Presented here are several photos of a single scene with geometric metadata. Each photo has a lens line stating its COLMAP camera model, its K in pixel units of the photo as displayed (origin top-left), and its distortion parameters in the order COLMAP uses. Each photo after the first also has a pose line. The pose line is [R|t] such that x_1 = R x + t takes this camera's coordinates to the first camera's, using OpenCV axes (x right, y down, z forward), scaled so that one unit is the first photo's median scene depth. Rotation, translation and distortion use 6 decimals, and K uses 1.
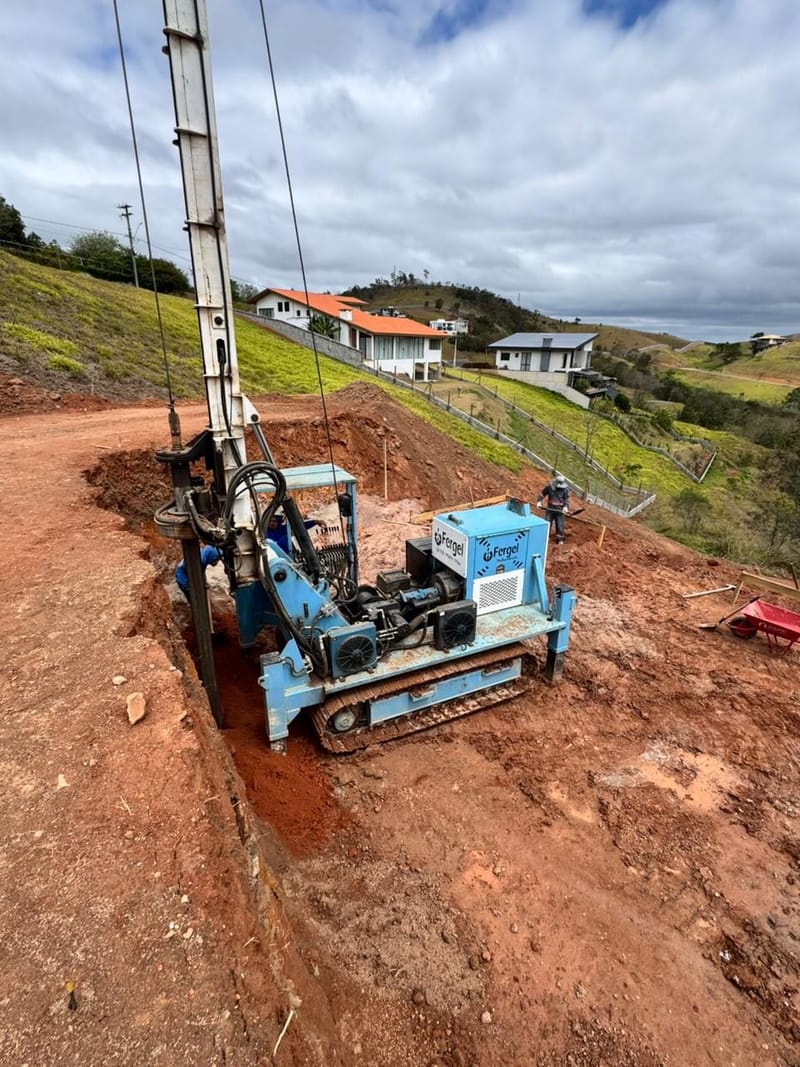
lens RADIAL K [[494.9, 0, 404.9], [0, 494.9, 531.0], [0, 0, 1]] dist [-0.001328, 0.000934]
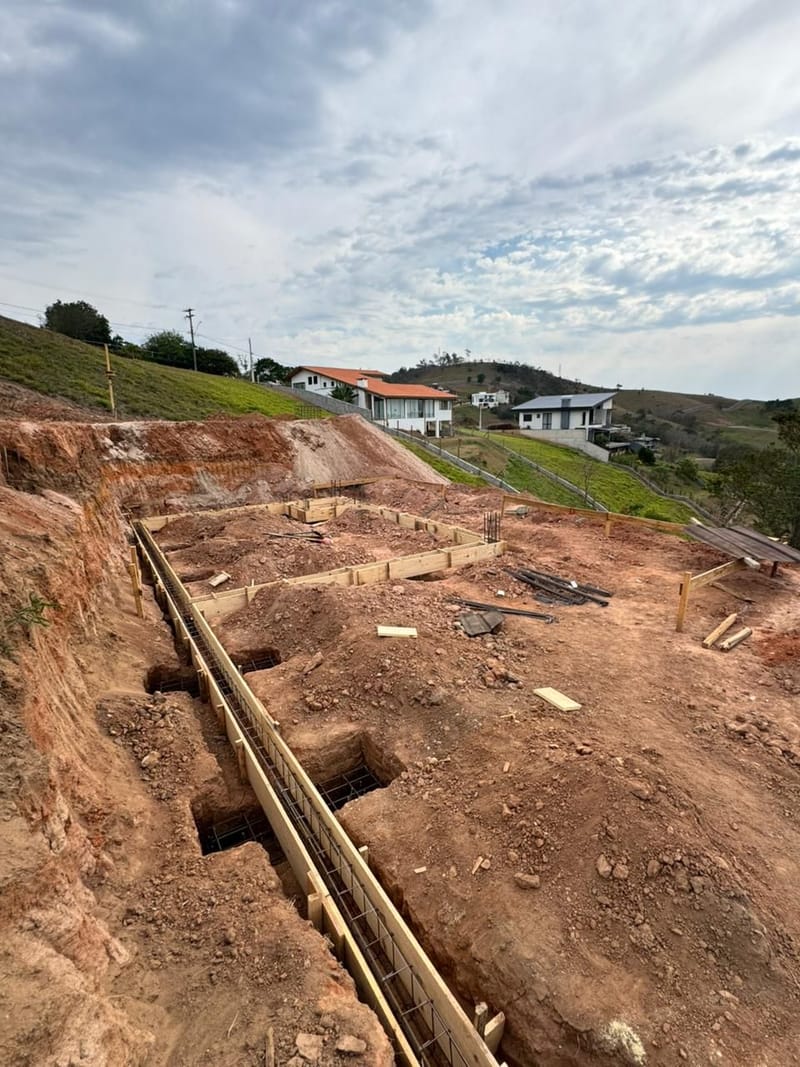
lens RADIAL K [[494.9, 0, 407.7], [0, 494.9, 524.3], [0, 0, 1]] dist [-0.001328, 0.000934]
pose [[0.994950, -0.025032, -0.097203, 0.045823], [0.010101, 0.988458, -0.151157, 0.033625], [0.099865, 0.149412, 0.983719, -0.040237]]
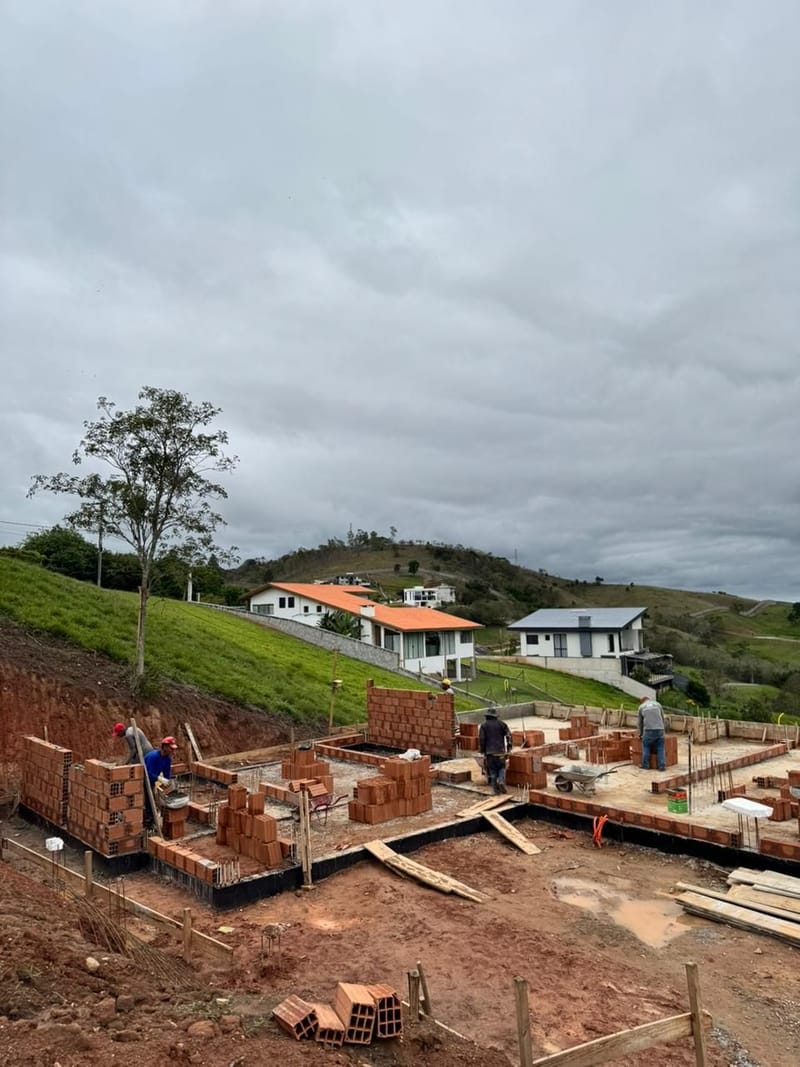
lens RADIAL K [[734.9, 0, 399.5], [0, 734.9, 527.3], [0, 0, 1]] dist [0.106478, -0.065963]
pose [[0.997913, -0.033111, 0.055437, -0.066245], [0.055000, 0.885649, -0.461087, 0.014405], [-0.033831, 0.463174, 0.885621, -0.103844]]
